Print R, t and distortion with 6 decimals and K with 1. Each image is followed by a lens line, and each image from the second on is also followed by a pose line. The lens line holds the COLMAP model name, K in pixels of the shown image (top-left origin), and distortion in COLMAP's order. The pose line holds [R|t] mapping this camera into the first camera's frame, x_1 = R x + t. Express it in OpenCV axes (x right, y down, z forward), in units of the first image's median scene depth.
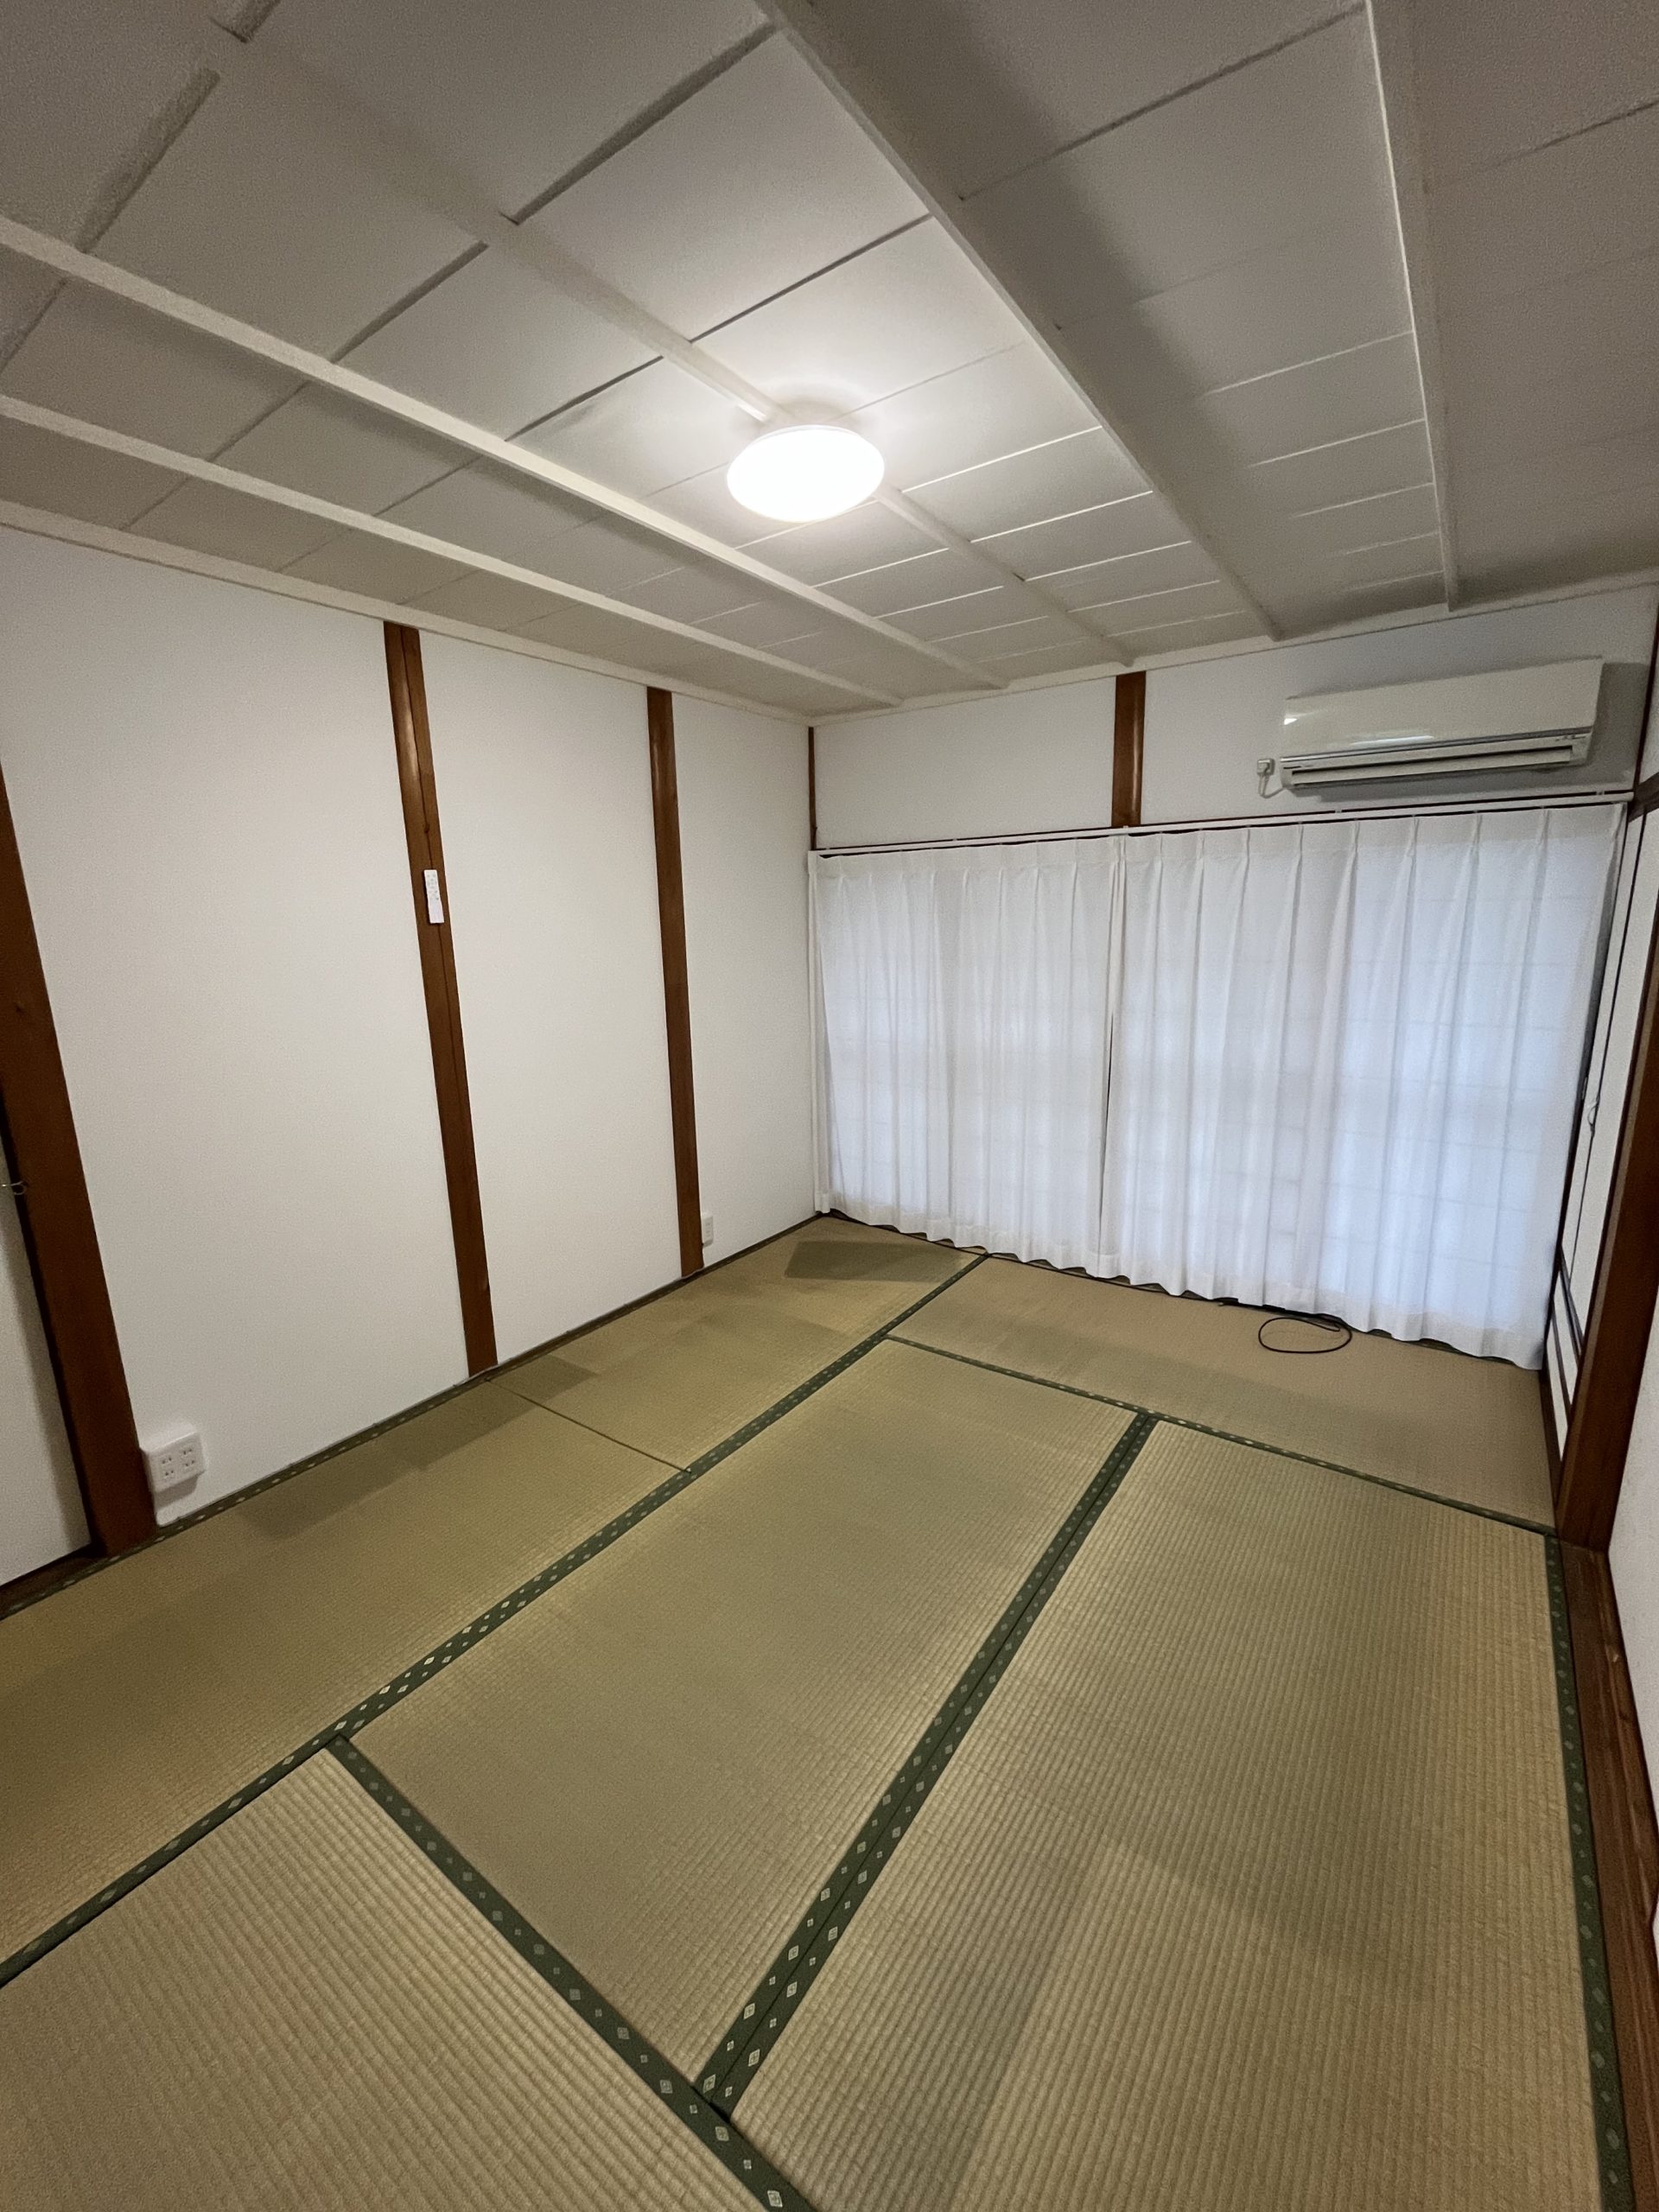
lens RADIAL K [[895.2, 0, 825.7], [0, 895.2, 1096.1], [0, 0, 1]] dist [-0.006828, -0.000112]
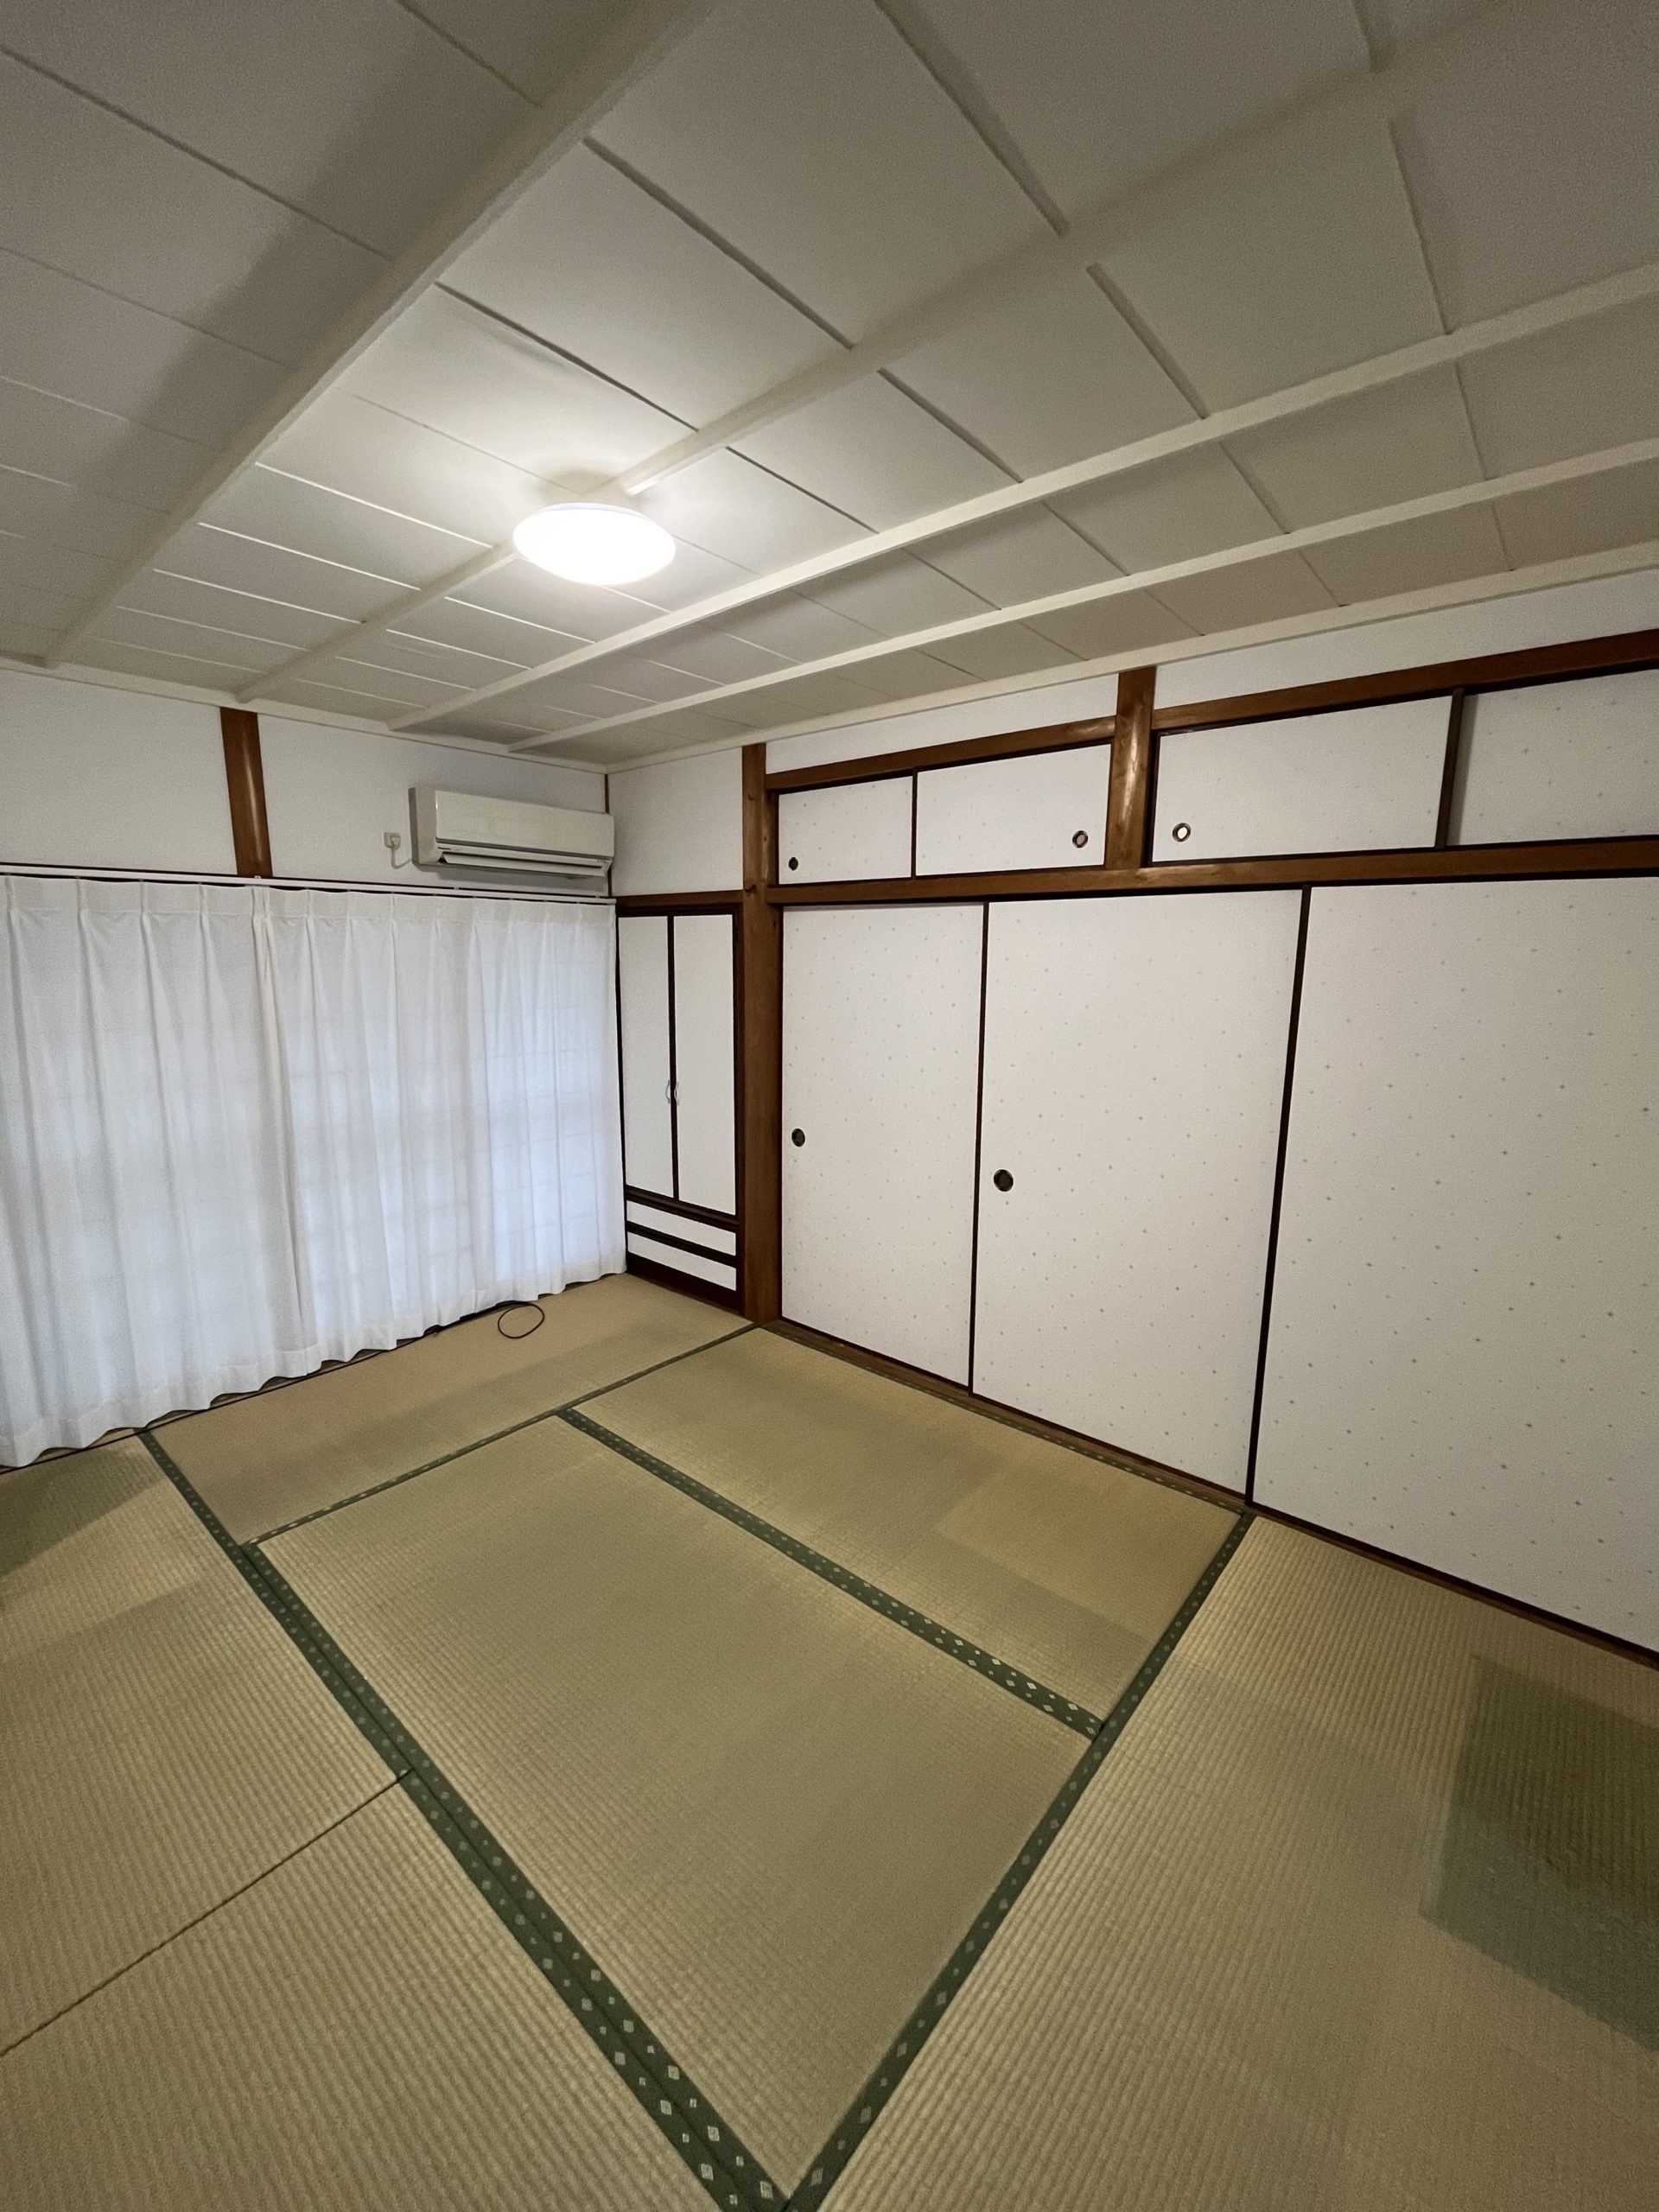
lens RADIAL K [[895.2, 0, 837.3], [0, 895.2, 1089.2], [0, 0, 1]] dist [-0.006828, -0.000112]
pose [[0.084683, -0.127791, 0.988179, -0.598958], [0.192071, 0.975235, 0.109657, -0.086311], [-0.977721, 0.180514, 0.107130, 0.410496]]
